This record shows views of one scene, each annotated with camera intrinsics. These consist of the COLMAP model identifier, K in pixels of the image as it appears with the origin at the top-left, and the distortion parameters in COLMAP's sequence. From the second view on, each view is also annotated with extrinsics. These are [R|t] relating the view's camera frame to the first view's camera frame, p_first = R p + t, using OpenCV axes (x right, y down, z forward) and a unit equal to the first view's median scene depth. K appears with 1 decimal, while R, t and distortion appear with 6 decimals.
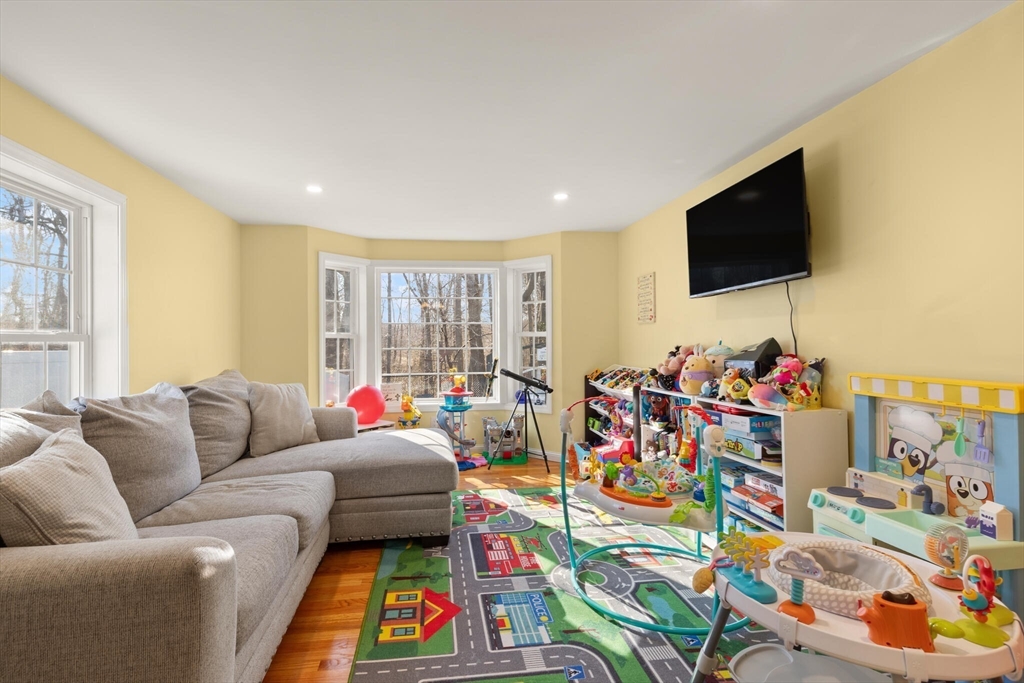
lens RADIAL K [[484.0, 0, 484.9], [0, 484.0, 341.0], [0, 0, 1]] dist [0.018740, -0.000234]
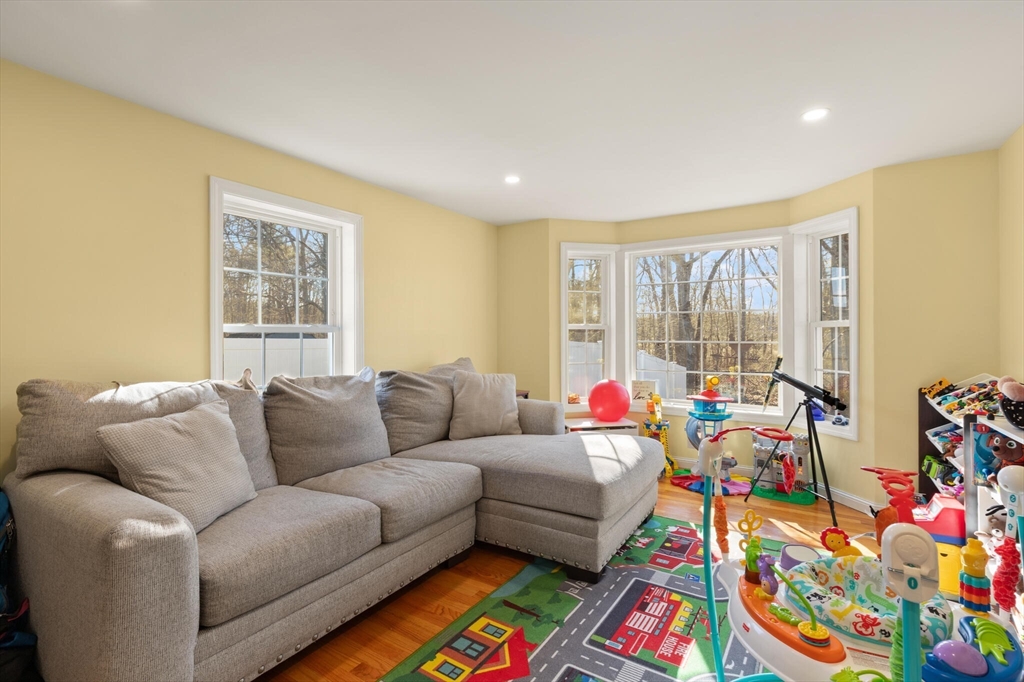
lens RADIAL K [[475.8, 0, 512.1], [0, 475.8, 333.1], [0, 0, 1]] dist [0.013013, -0.000565]
pose [[0.772186, 0.003298, -0.635387, 0.282812], [-0.002416, 0.999995, 0.002254, -0.000723], [0.635391, -0.000205, 0.772190, 0.260564]]
